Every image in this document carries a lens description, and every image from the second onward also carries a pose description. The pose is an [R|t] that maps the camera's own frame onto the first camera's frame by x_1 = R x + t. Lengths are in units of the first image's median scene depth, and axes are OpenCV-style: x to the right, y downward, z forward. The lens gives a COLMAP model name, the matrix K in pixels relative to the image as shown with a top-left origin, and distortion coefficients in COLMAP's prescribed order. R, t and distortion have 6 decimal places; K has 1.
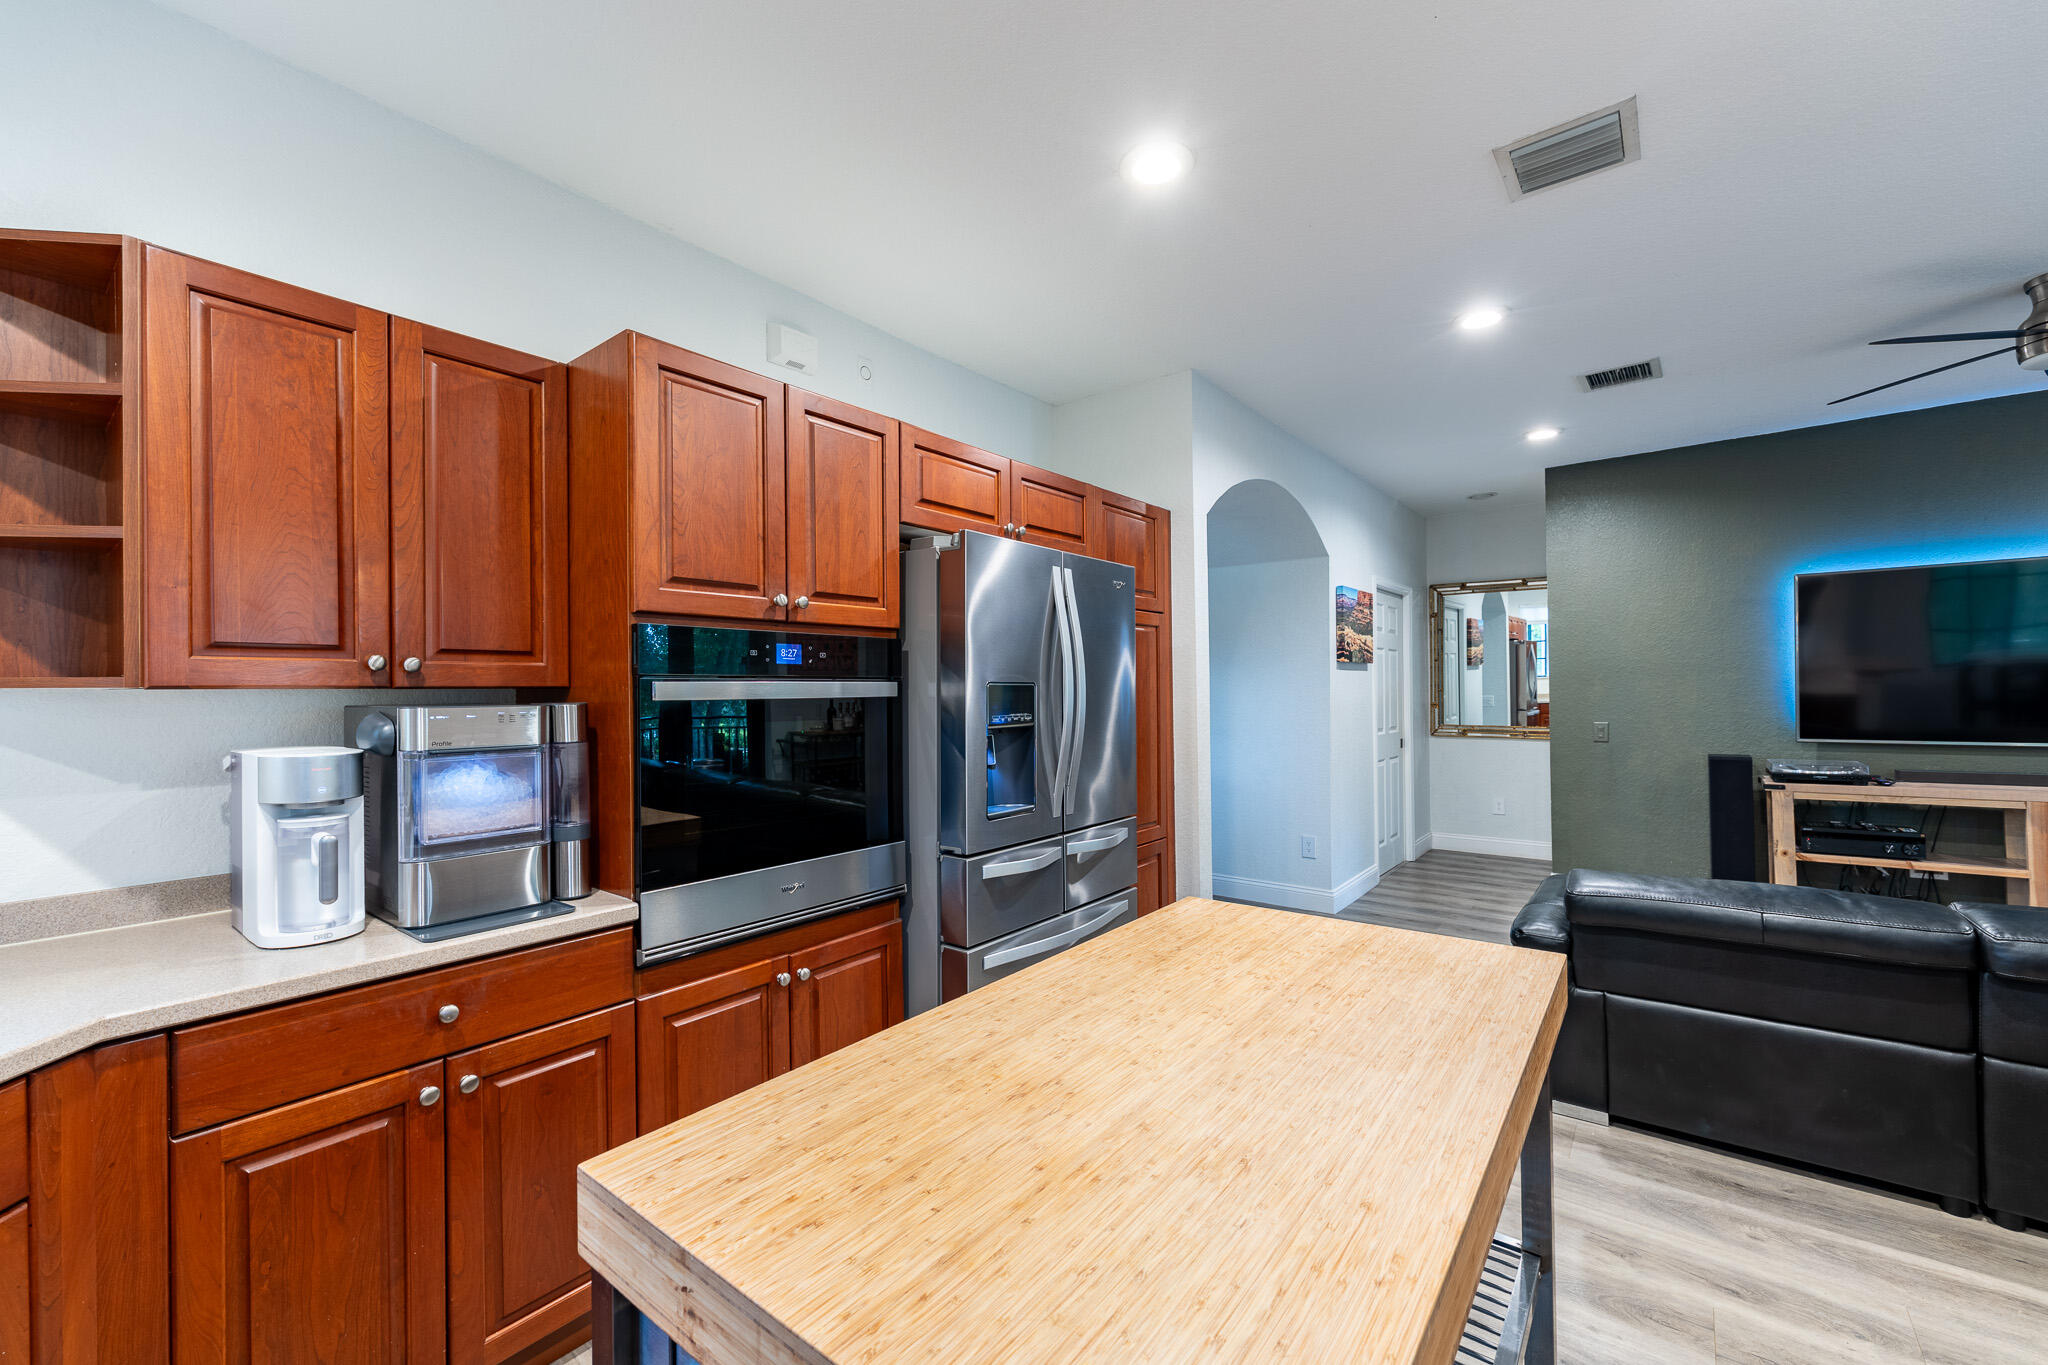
lens RADIAL K [[824.9, 0, 1029.3], [0, 824.9, 689.6], [0, 0, 1]] dist [-0.000684, 0.000856]
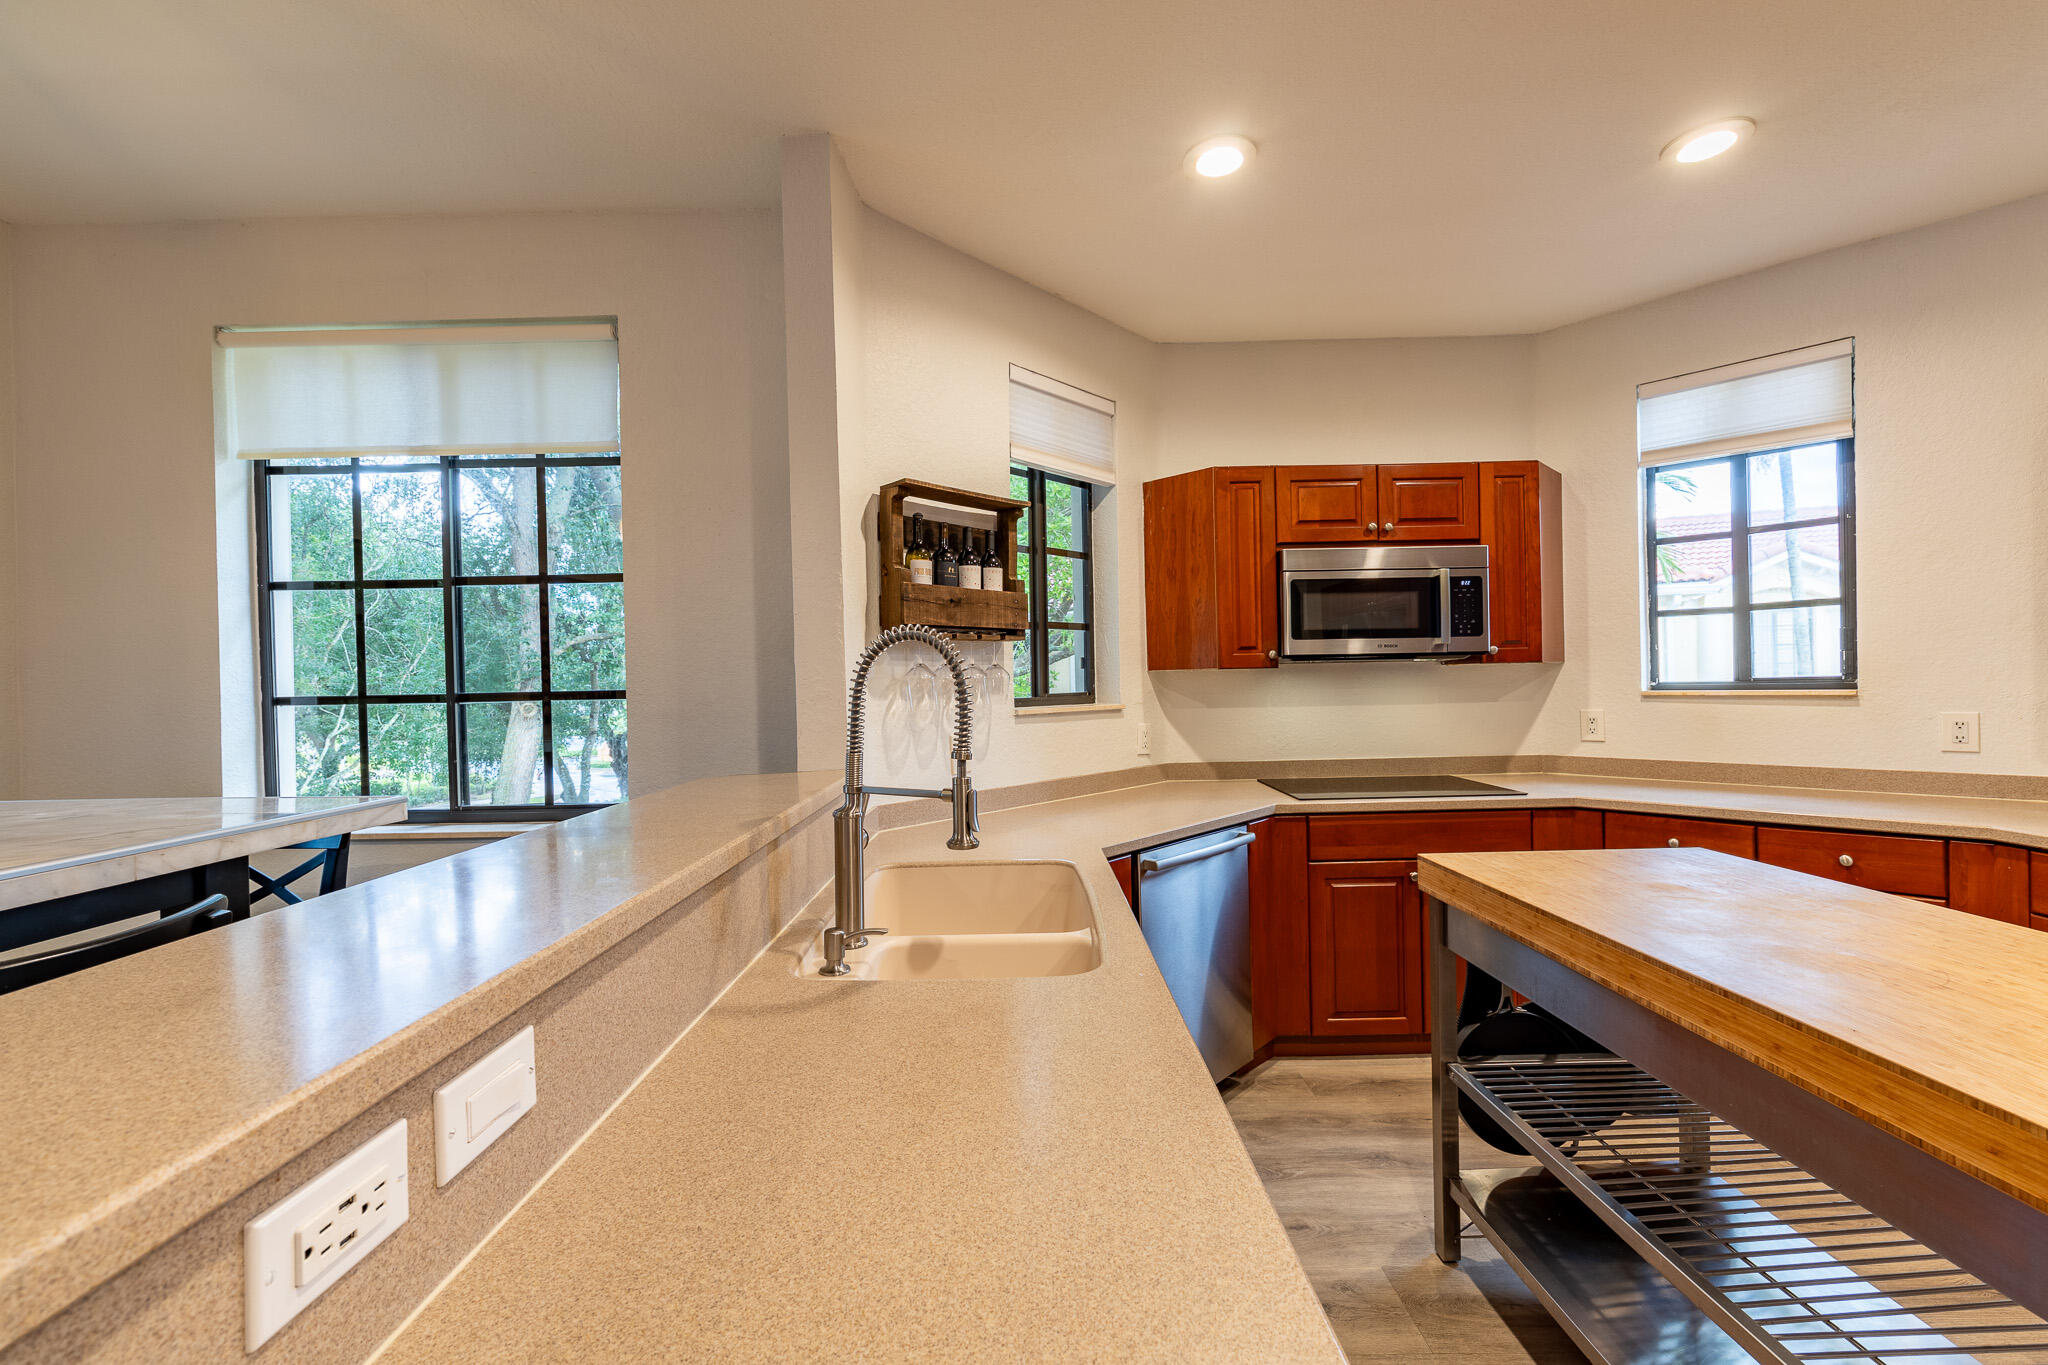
lens RADIAL K [[824.9, 0, 1024.3], [0, 824.9, 687.2], [0, 0, 1]] dist [-0.000684, 0.000856]
pose [[-0.784961, 0.033229, -0.618653, 1.057278], [0.033235, 0.999381, 0.011510, -0.008006], [0.618653, -0.011526, -0.785580, 0.685221]]
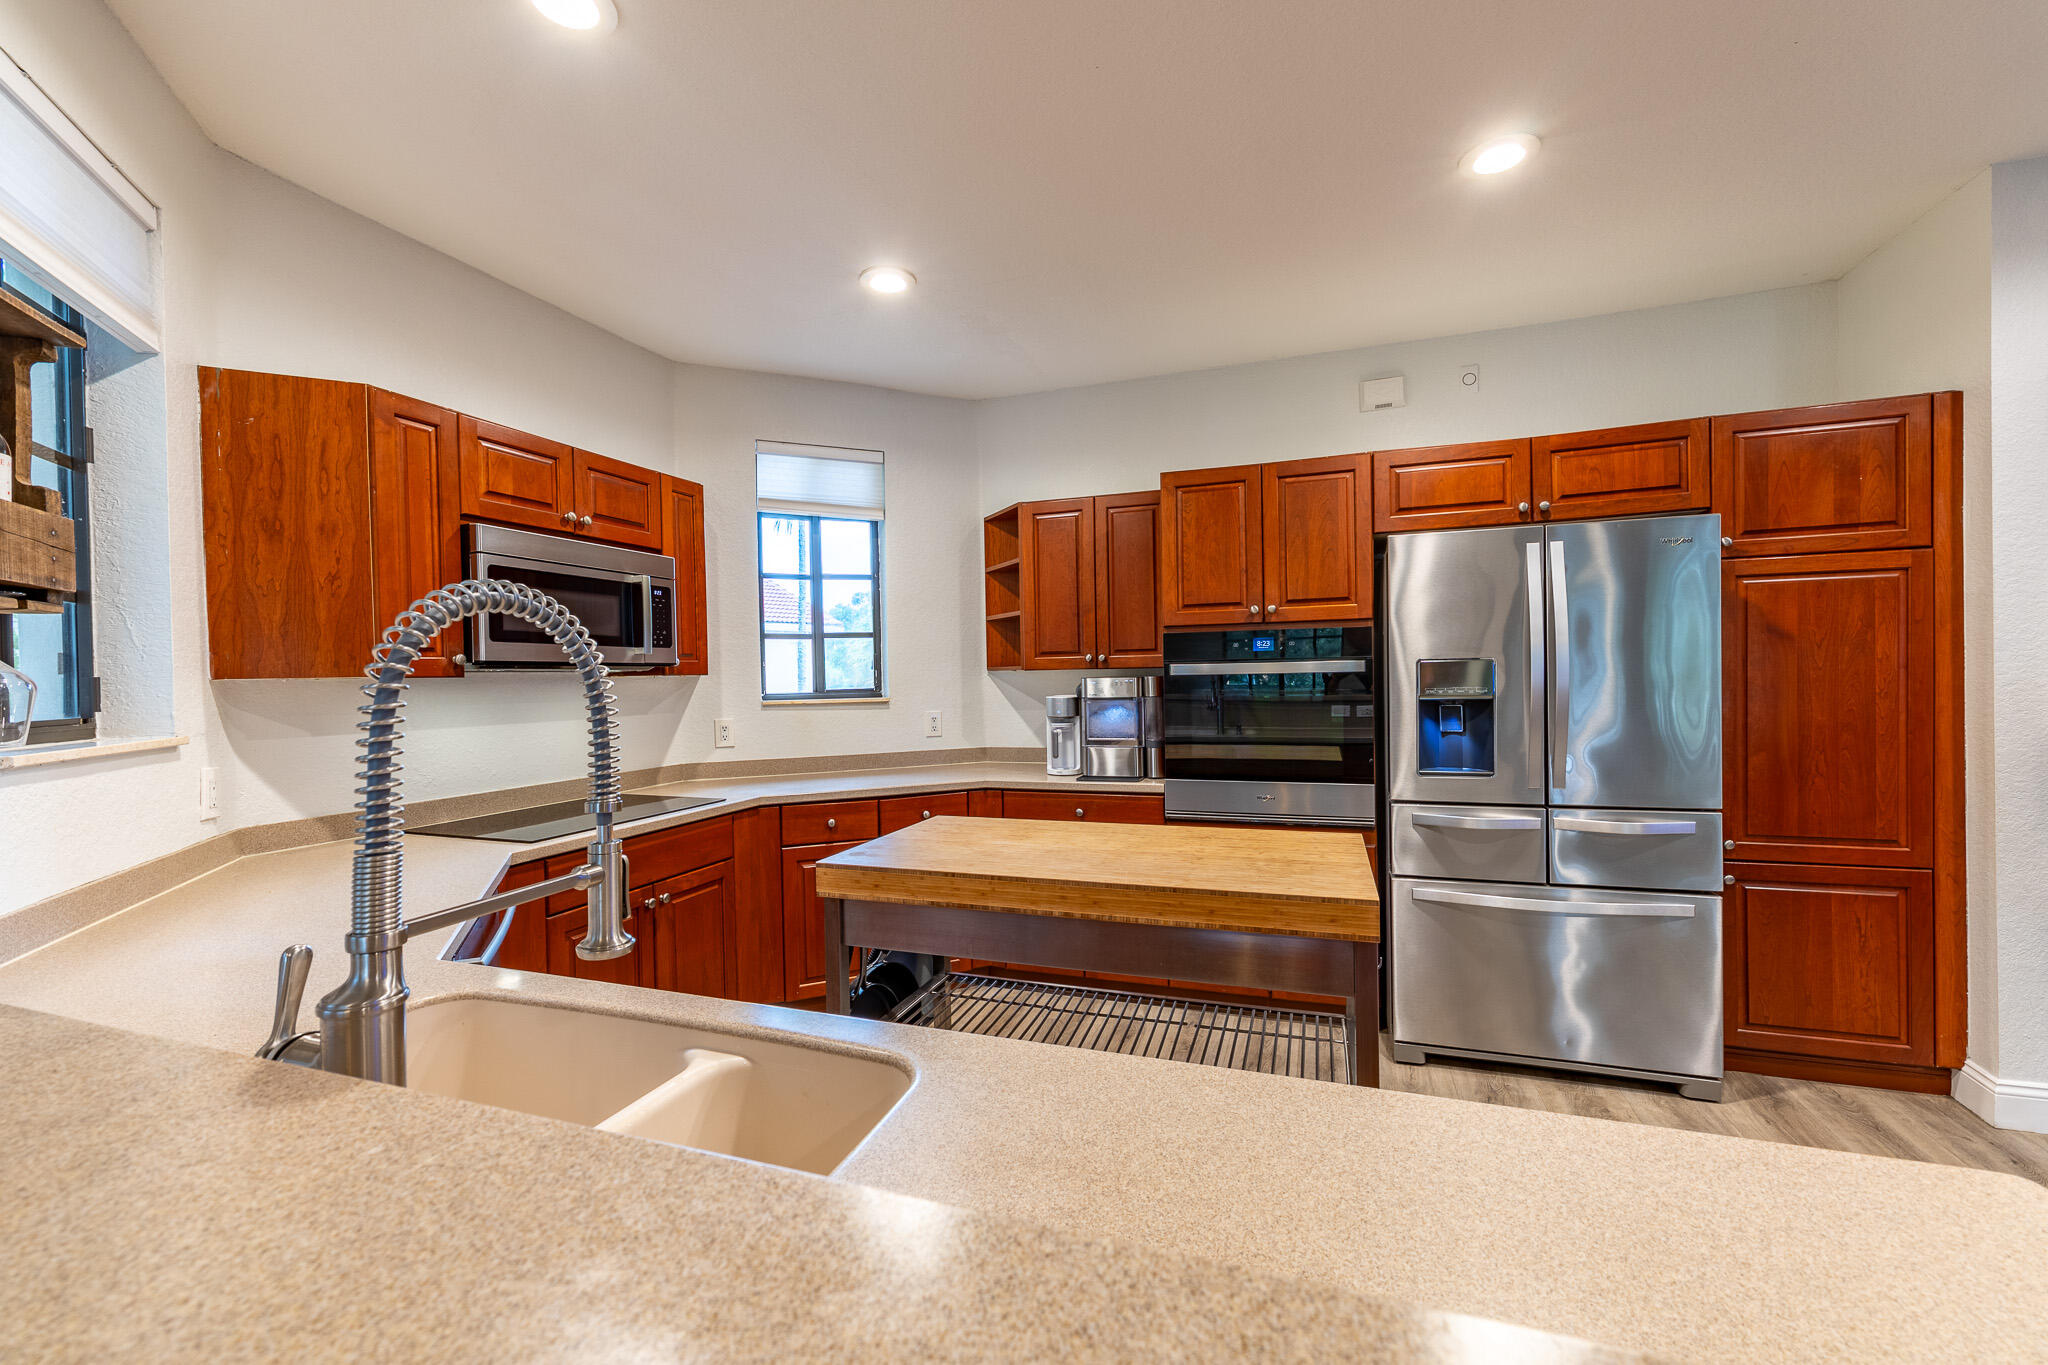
lens RADIAL K [[824.9, 0, 1026.9], [0, 824.9, 688.0], [0, 0, 1]] dist [-0.000684, 0.000856]
pose [[0.318257, 0.020594, -0.947781, 1.102406], [0.018040, 0.999451, 0.027774, -0.013858], [0.947833, -0.025938, 0.317711, 0.112118]]
